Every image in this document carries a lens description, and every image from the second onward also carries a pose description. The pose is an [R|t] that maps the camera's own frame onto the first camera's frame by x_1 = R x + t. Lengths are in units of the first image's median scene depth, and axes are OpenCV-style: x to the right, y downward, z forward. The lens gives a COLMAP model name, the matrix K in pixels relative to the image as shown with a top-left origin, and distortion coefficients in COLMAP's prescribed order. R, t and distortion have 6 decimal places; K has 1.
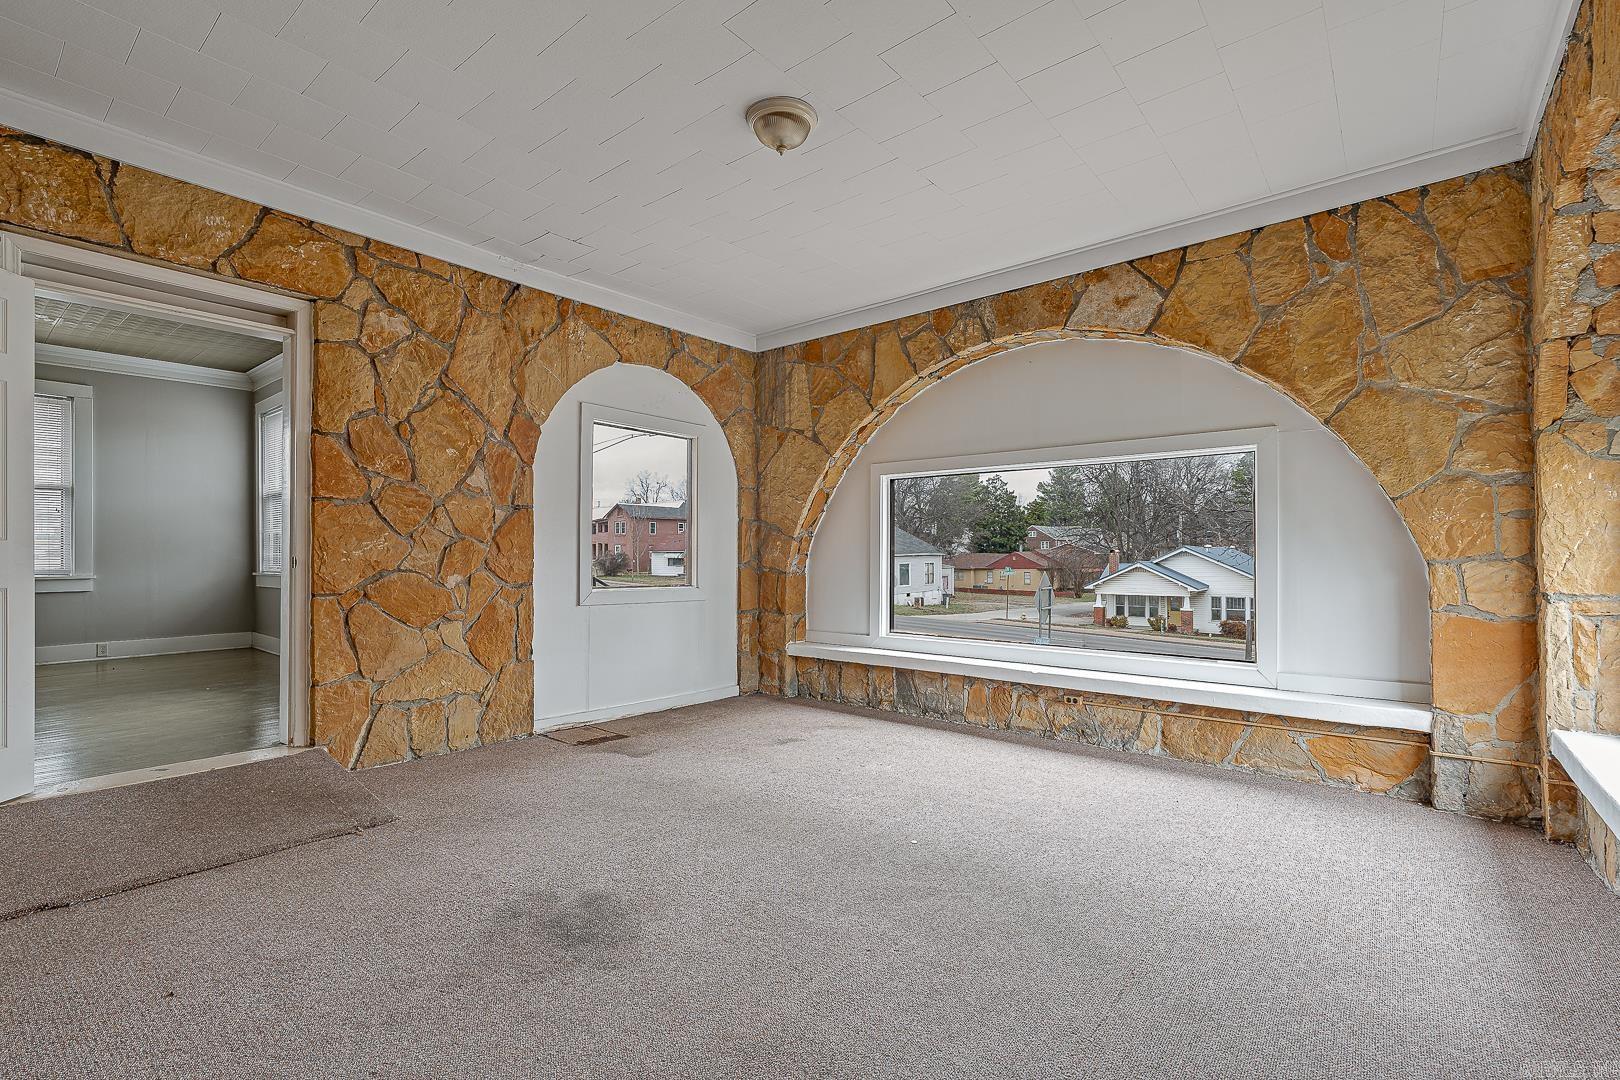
lens RADIAL K [[730.5, 0, 808.4], [0, 730.5, 542.1], [0, 0, 1]] dist [0.002884, 0.000506]
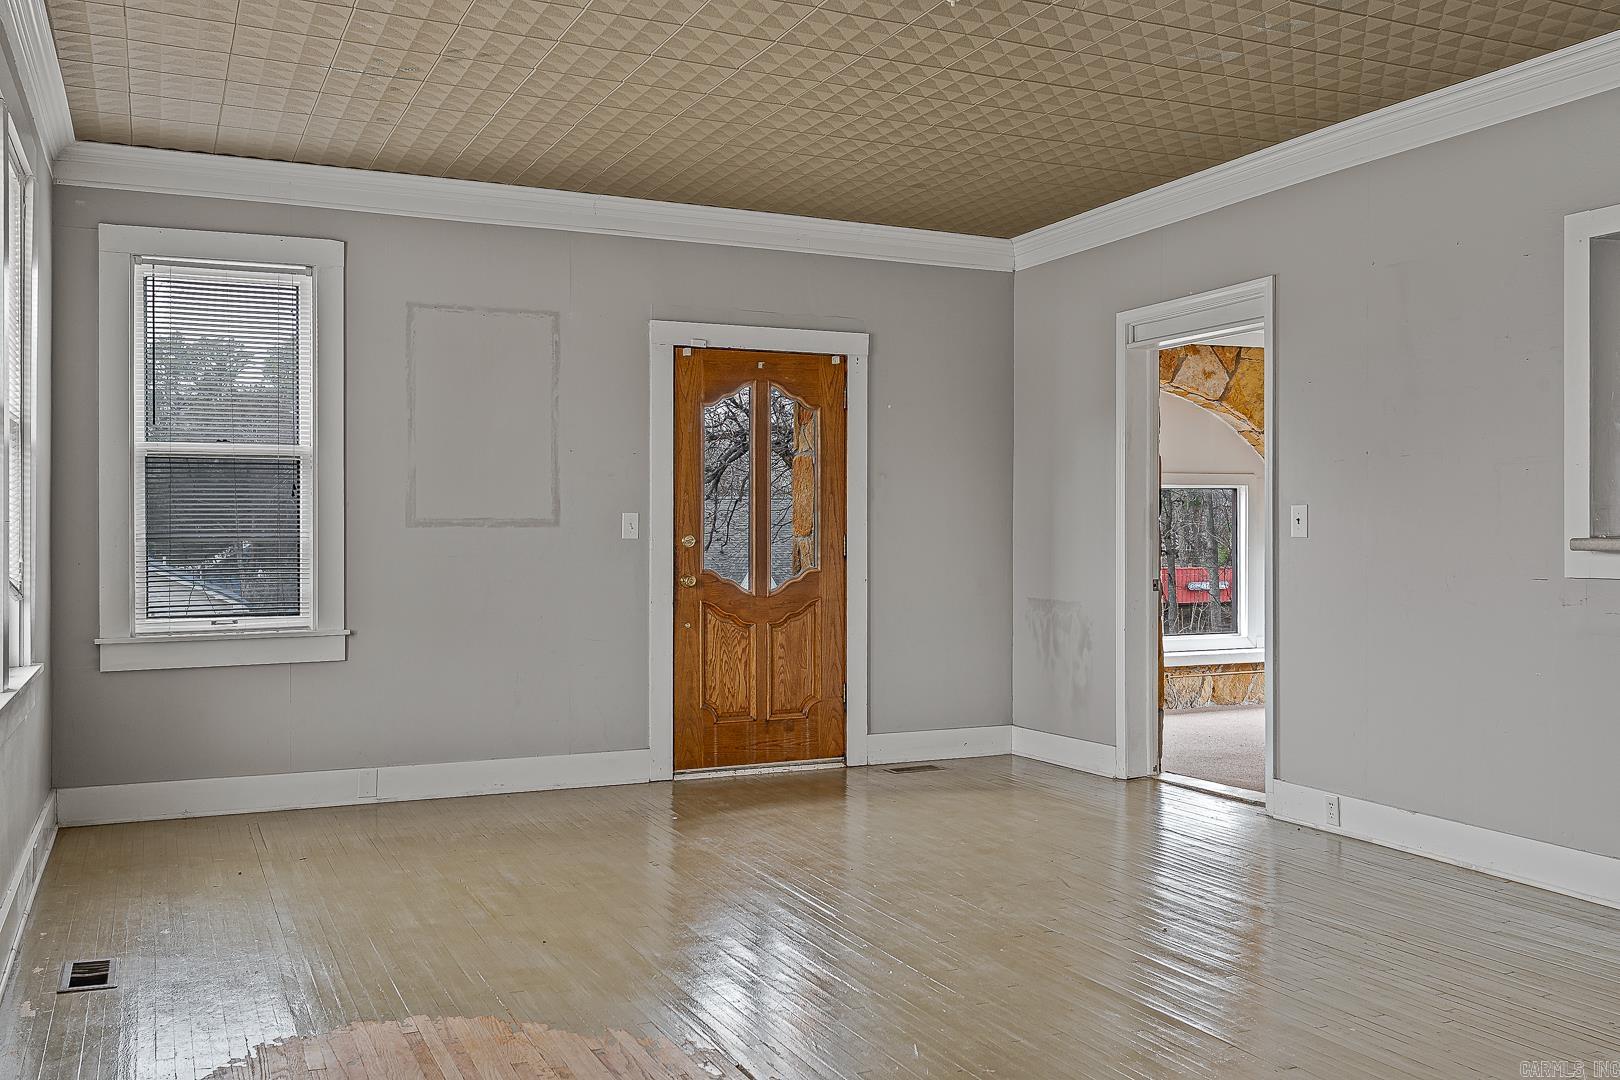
lens RADIAL K [[1428.2, 0, 807.8], [0, 1428.2, 543.5], [0, 0, 1]] dist [0.020809, -0.006741]
pose [[0.436239, -0.005217, 0.899816, -2.308707], [-0.004479, 0.999958, 0.007969, -0.032617], [-0.899820, -0.007507, 0.436198, 0.512144]]
